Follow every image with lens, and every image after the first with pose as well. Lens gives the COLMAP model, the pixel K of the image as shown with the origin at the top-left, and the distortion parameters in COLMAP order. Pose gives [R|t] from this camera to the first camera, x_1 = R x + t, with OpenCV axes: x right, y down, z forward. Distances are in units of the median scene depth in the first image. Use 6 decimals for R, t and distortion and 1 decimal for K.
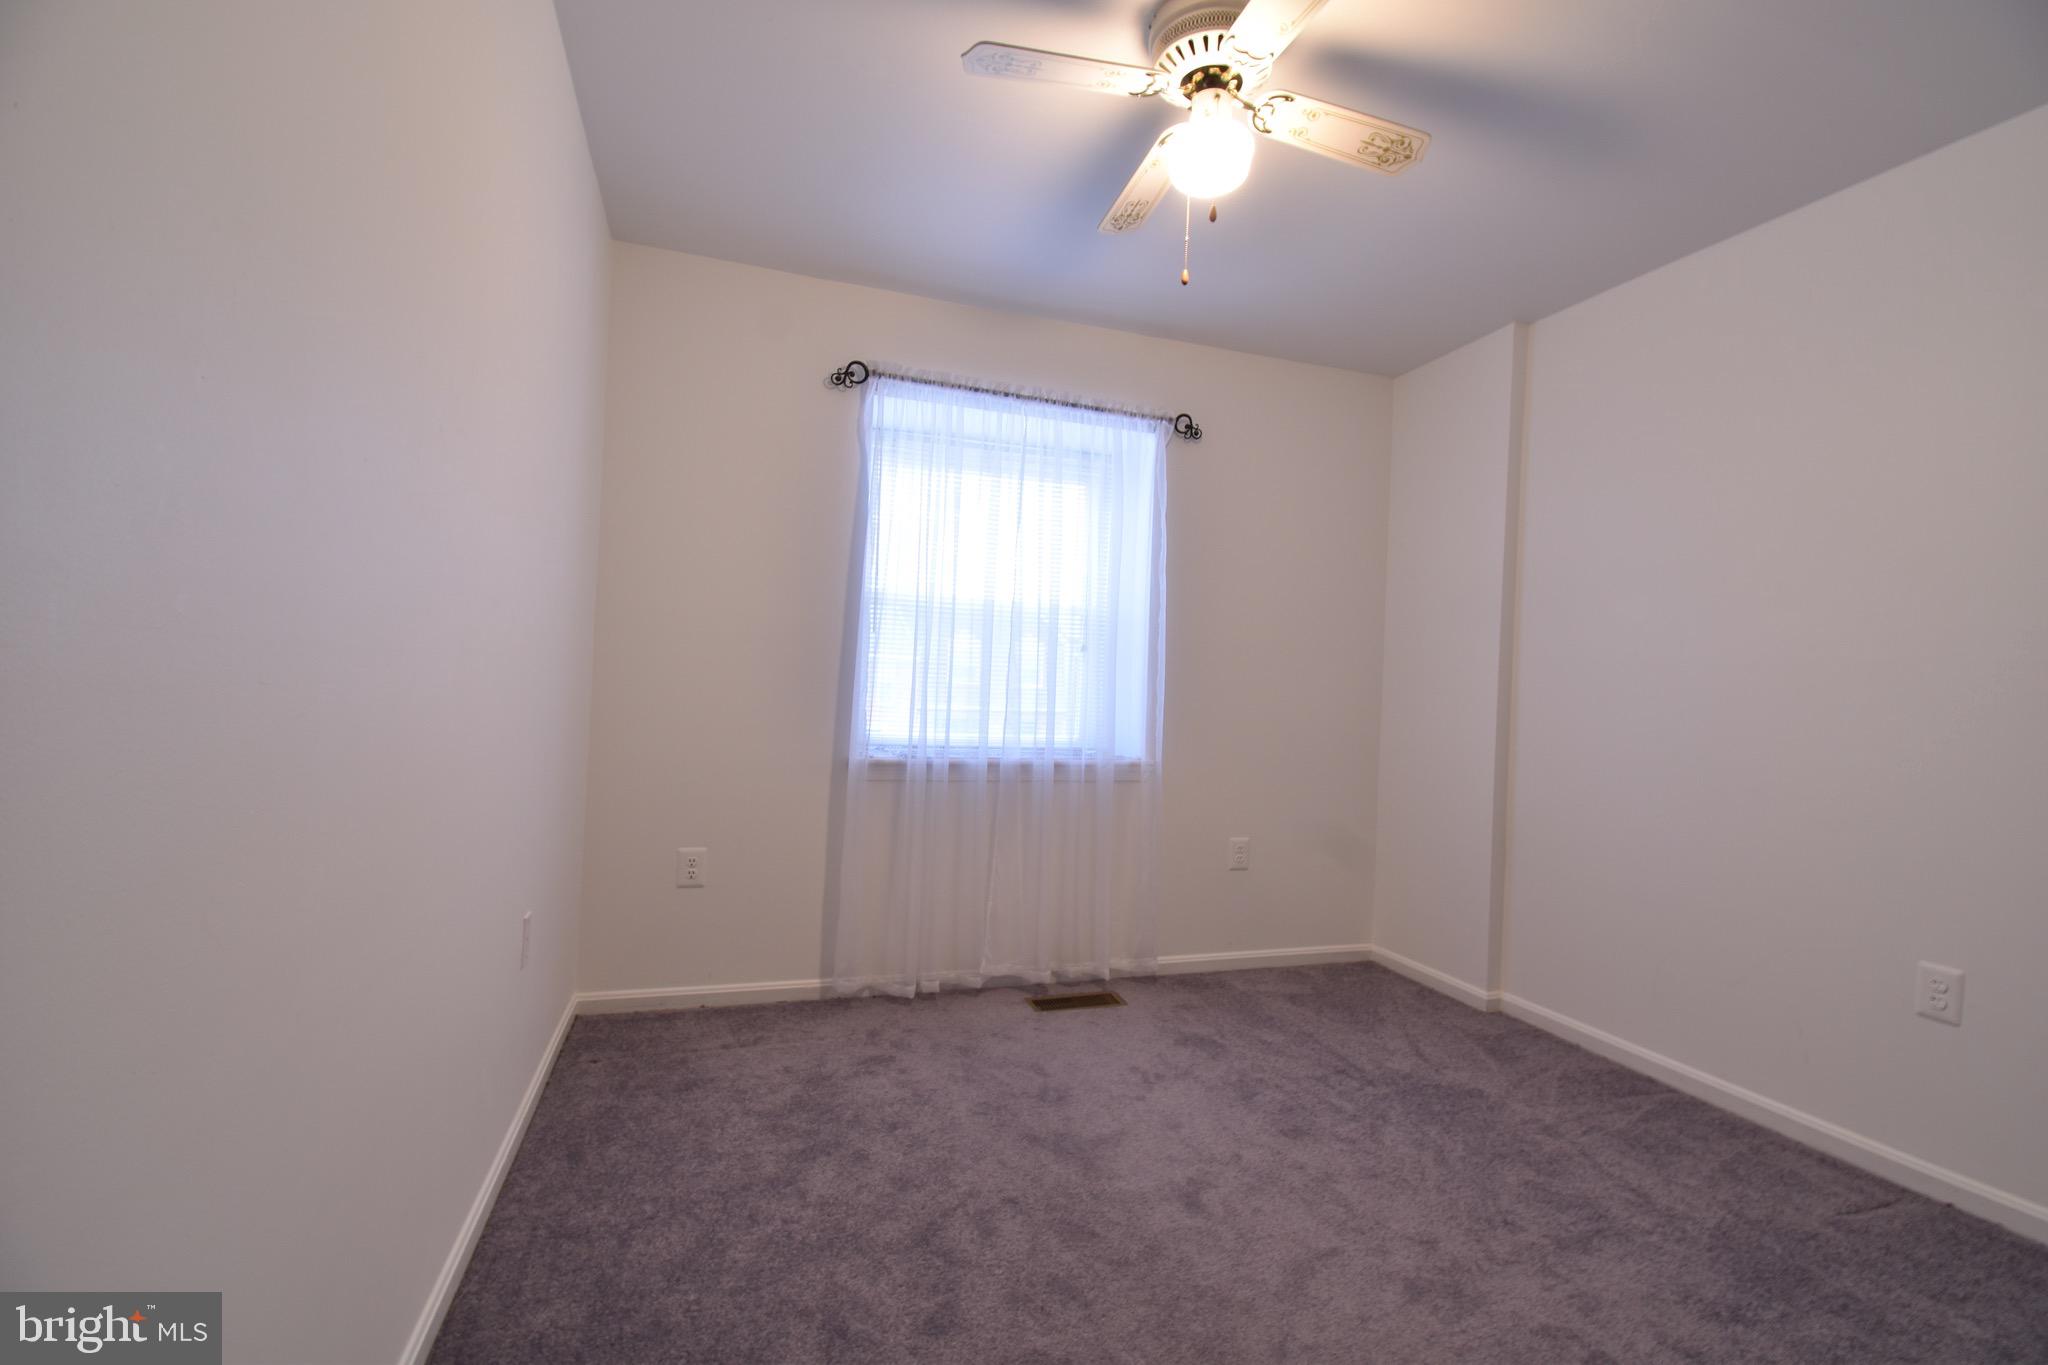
lens RADIAL K [[953.0, 0, 1081.7], [0, 953.0, 735.3], [0, 0, 1]] dist [0.000479, 0.000024]
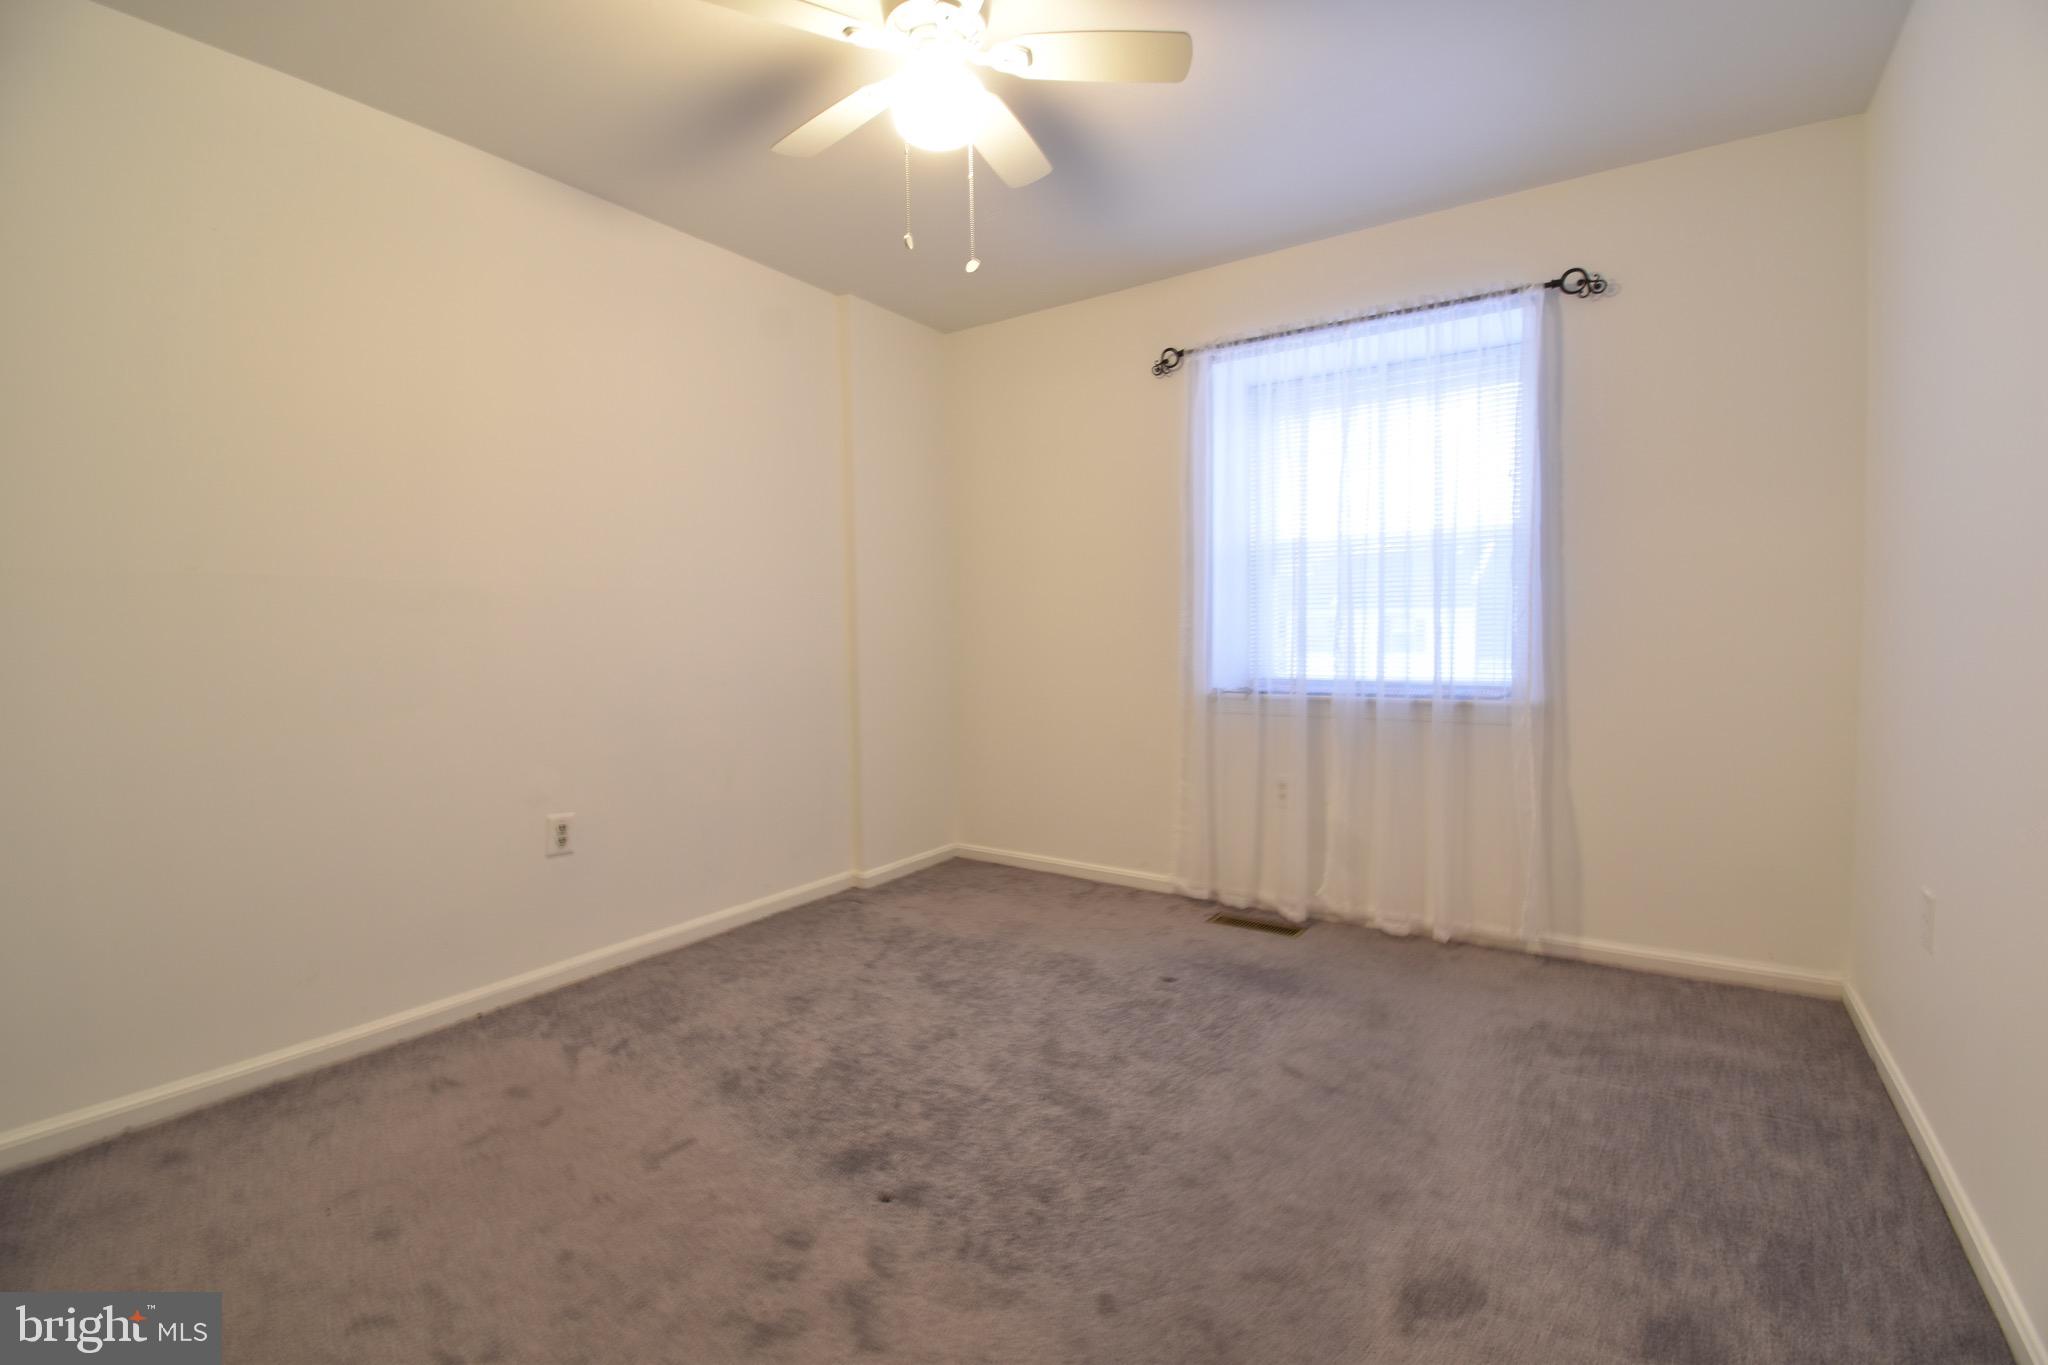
lens RADIAL K [[895.6, 0, 1033.5], [0, 895.6, 688.3], [0, 0, 1]] dist [-0.000042, -0.014668]
pose [[0.575138, 0.006319, -0.818032, 0.497836], [0.002688, 0.999950, 0.009614, 0.010903], [0.818052, -0.007728, 0.575093, 0.203094]]
